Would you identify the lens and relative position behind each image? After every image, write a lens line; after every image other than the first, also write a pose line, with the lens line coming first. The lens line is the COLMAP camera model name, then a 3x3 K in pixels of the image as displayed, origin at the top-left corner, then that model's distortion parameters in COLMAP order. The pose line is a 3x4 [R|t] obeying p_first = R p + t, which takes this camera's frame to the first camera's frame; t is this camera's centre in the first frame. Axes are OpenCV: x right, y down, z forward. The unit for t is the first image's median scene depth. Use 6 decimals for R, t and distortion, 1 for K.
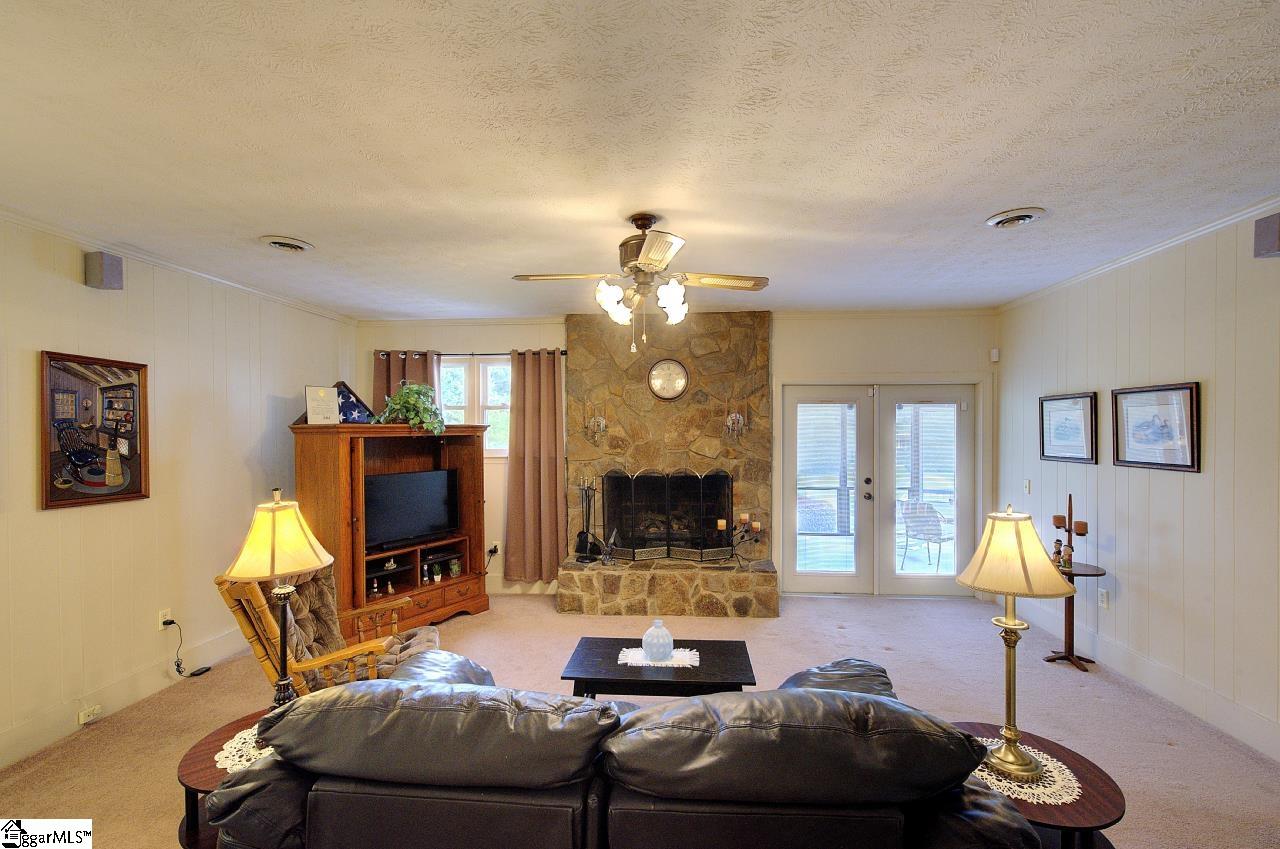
lens RADIAL K [[545.3, 0, 645.8], [0, 545.3, 433.2], [0, 0, 1]] dist [0.011692, 0.000369]
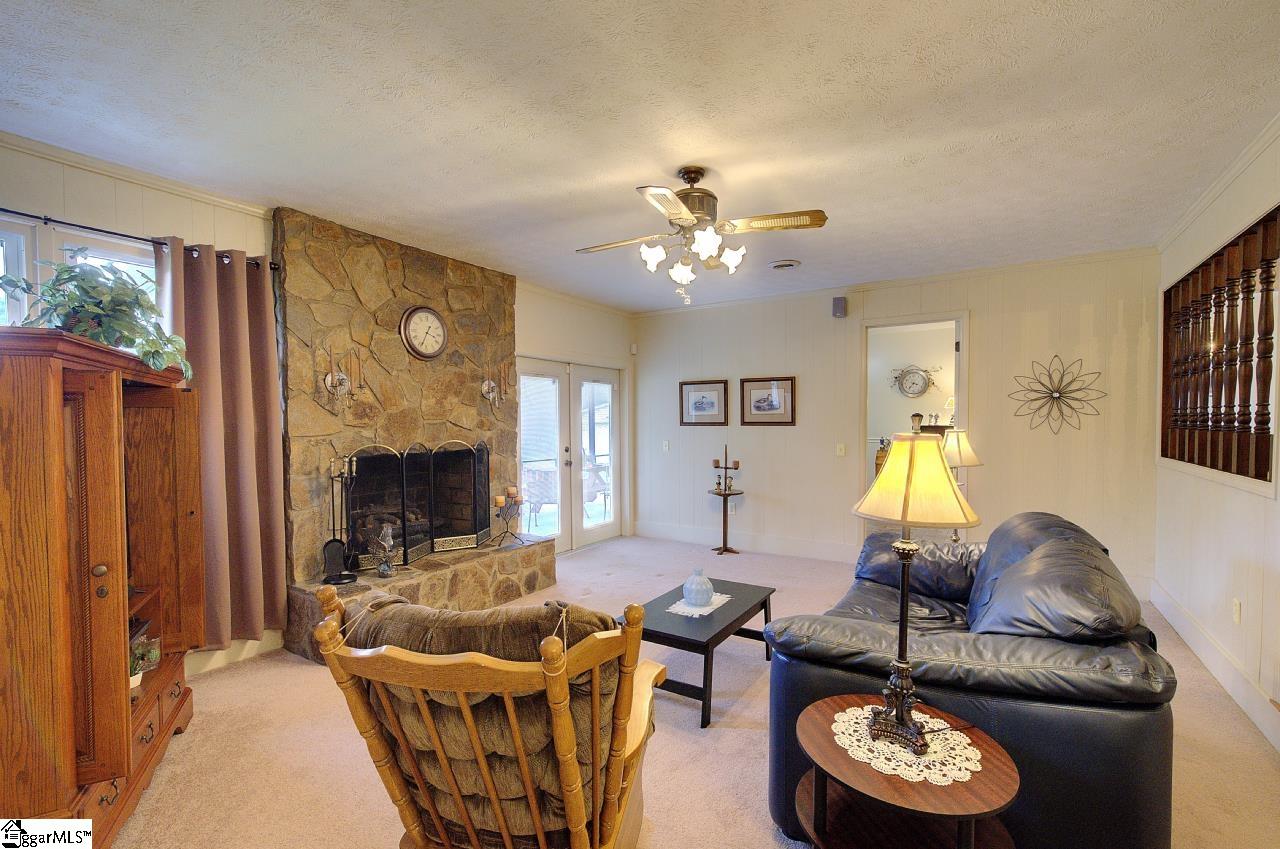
lens RADIAL K [[559.4, 0, 643.7], [0, 559.4, 432.9], [0, 0, 1]] dist [-0.002847, -0.000090]
pose [[0.480923, -0.015978, 0.876617, -0.531856], [0.005942, 0.999870, 0.014965, 0.039114], [-0.876743, -0.001988, 0.480956, 0.326219]]
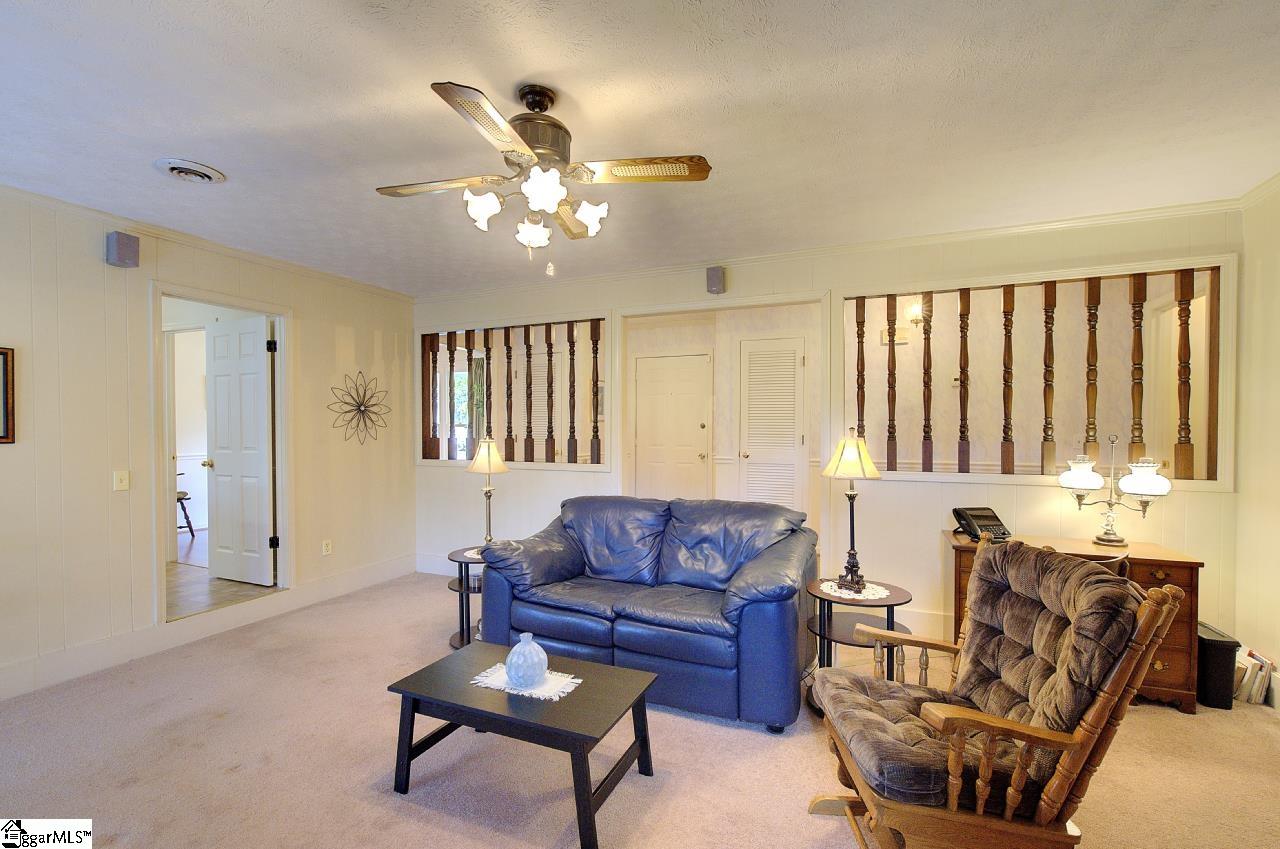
lens RADIAL K [[559.4, 0, 643.7], [0, 559.4, 432.9], [0, 0, 1]] dist [-0.002847, -0.000090]
pose [[-0.942335, 0.002827, 0.334659, -0.224192], [0.008040, 0.999867, 0.014193, 0.029046], [-0.334575, 0.016065, -0.942232, 0.933904]]
